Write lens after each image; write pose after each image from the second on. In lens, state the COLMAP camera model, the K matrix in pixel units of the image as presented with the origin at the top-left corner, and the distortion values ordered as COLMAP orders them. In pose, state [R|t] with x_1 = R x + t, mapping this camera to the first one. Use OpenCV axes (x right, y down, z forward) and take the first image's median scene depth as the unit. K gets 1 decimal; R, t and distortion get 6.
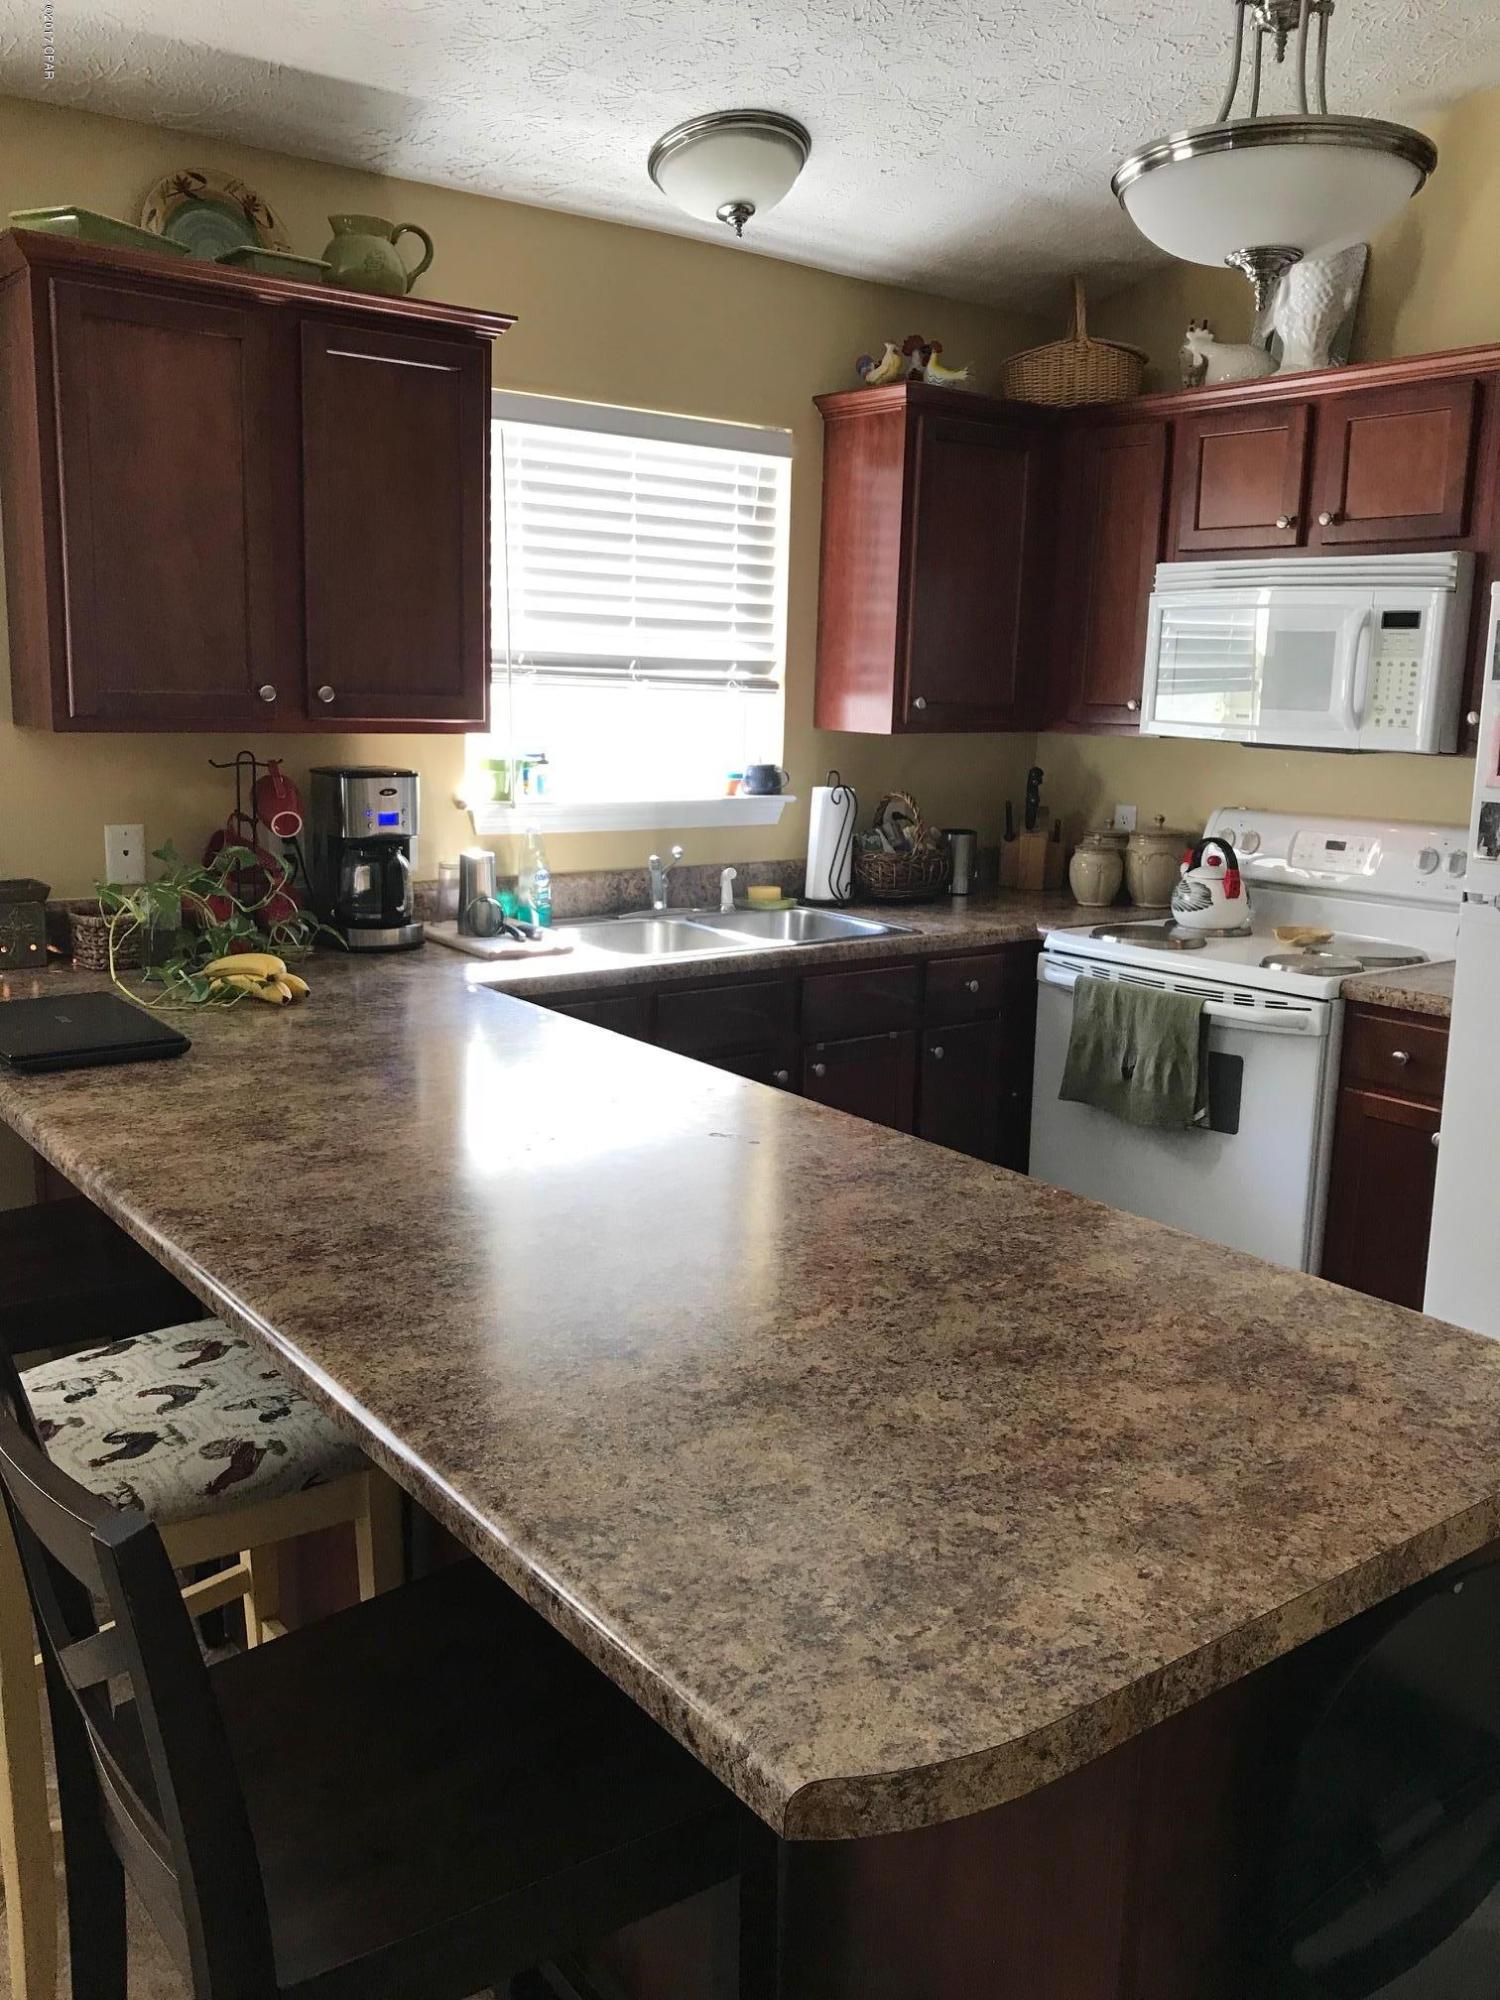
lens RADIAL K [[1628.4, 0, 750.0], [0, 1628.4, 1000.0], [0, 0, 1]] dist [-0.011479, -0.002664]
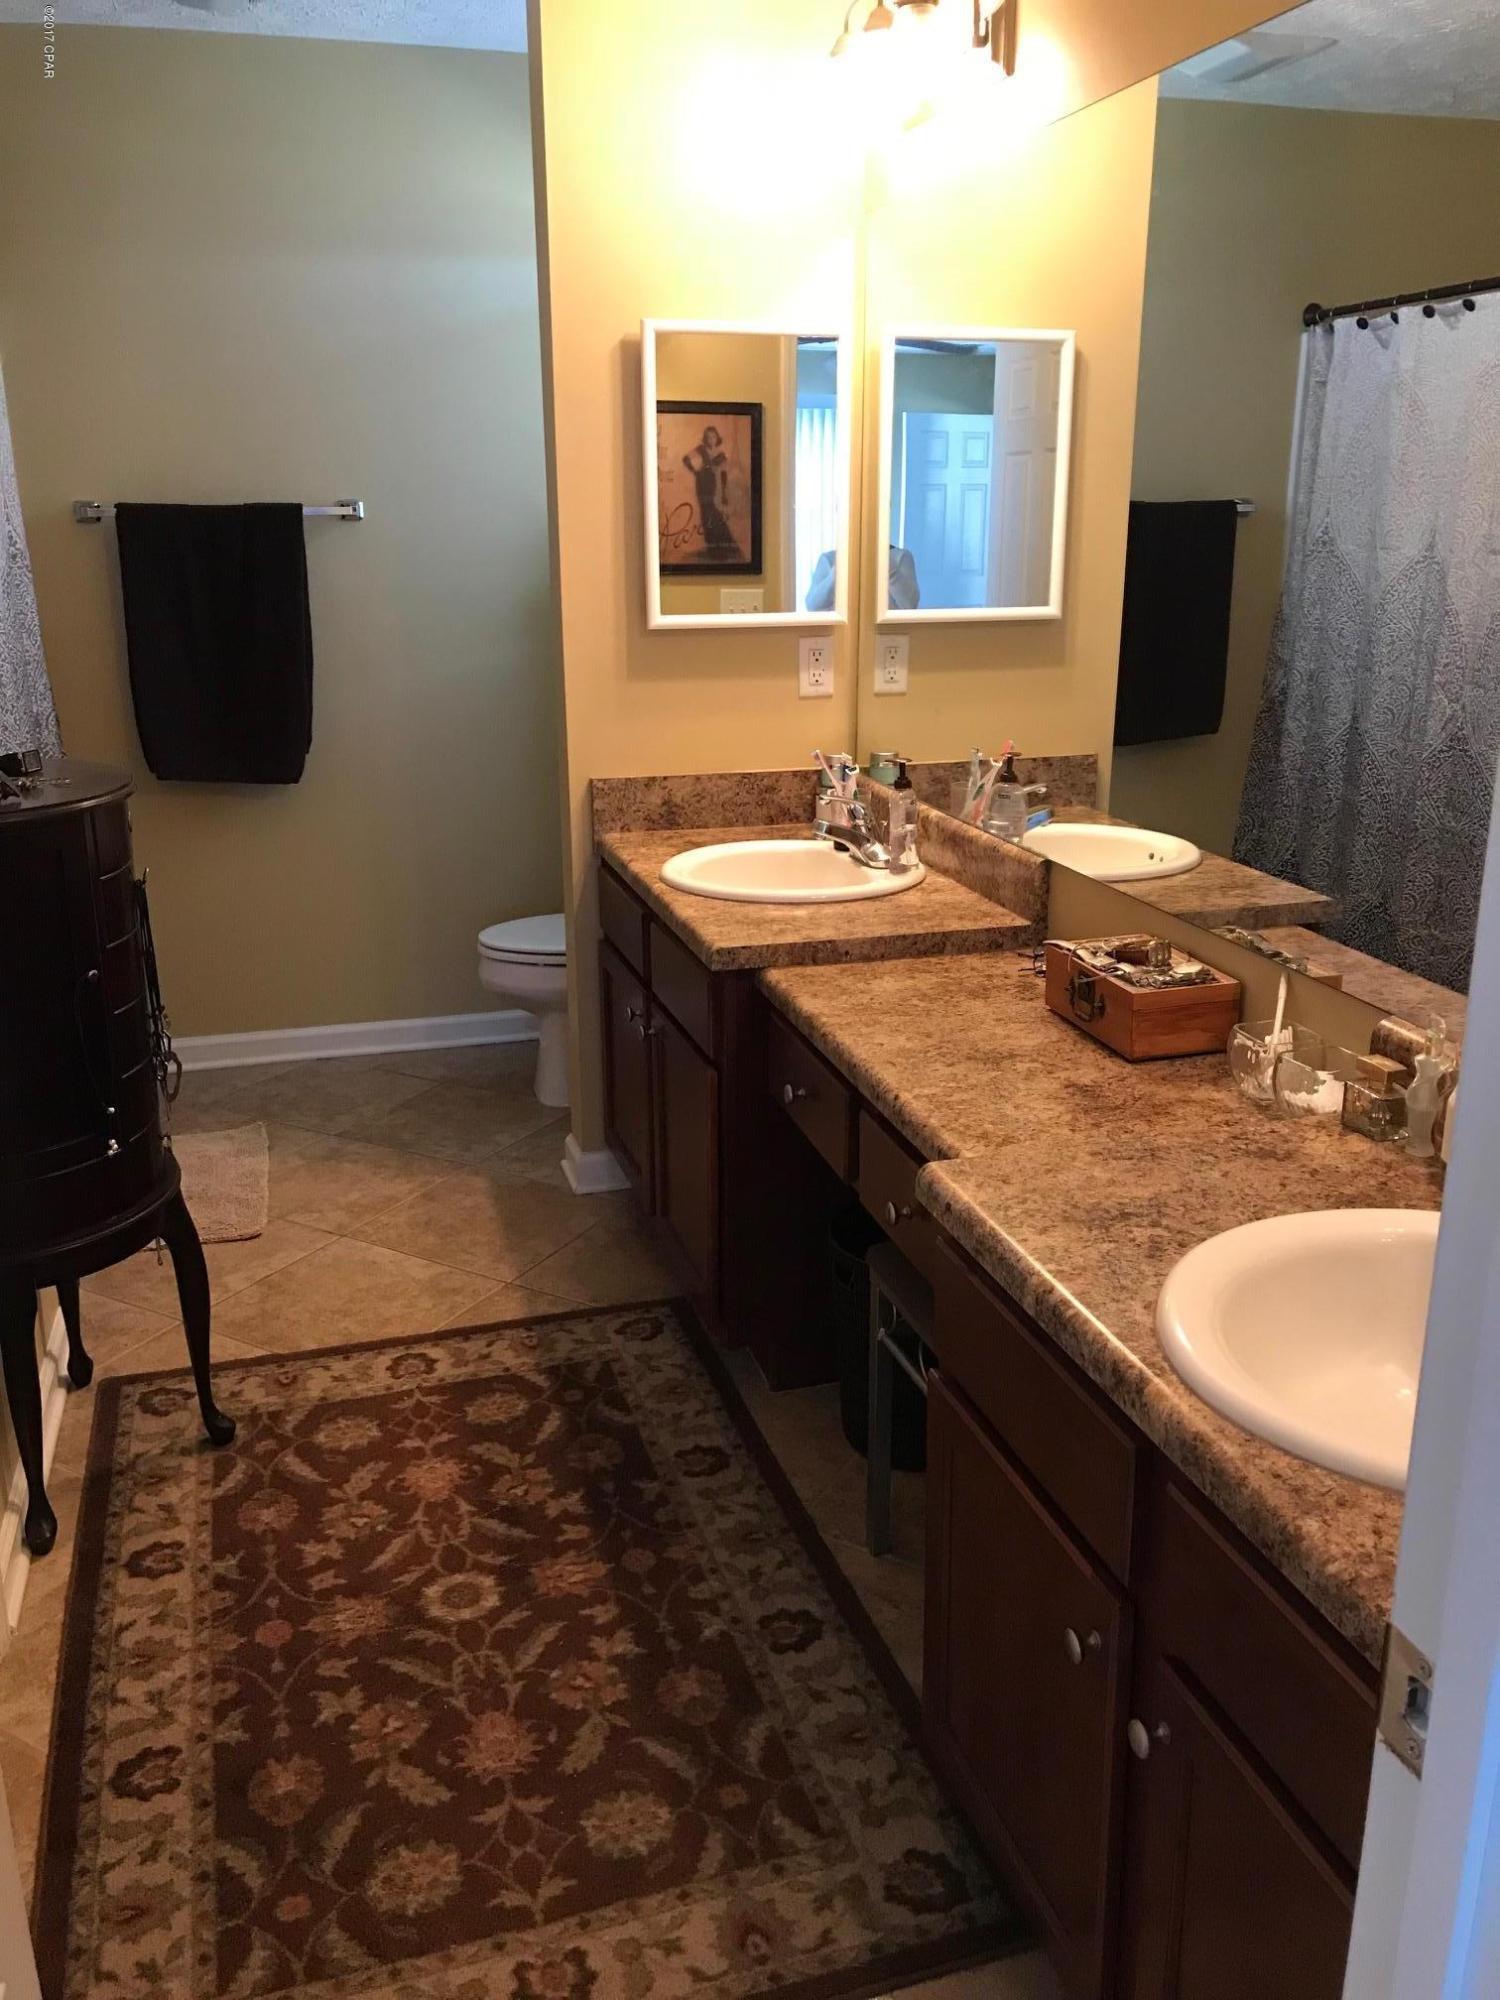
lens RADIAL K [[1628.4, 0, 750.0], [0, 1628.4, 1000.0], [0, 0, 1]] dist [-0.011479, -0.002664]
pose [[-0.936777, -0.091542, 0.337741, -0.156718], [0.071159, 0.895173, 0.440002, -0.478679], [-0.342616, 0.436217, -0.832063, 2.275493]]
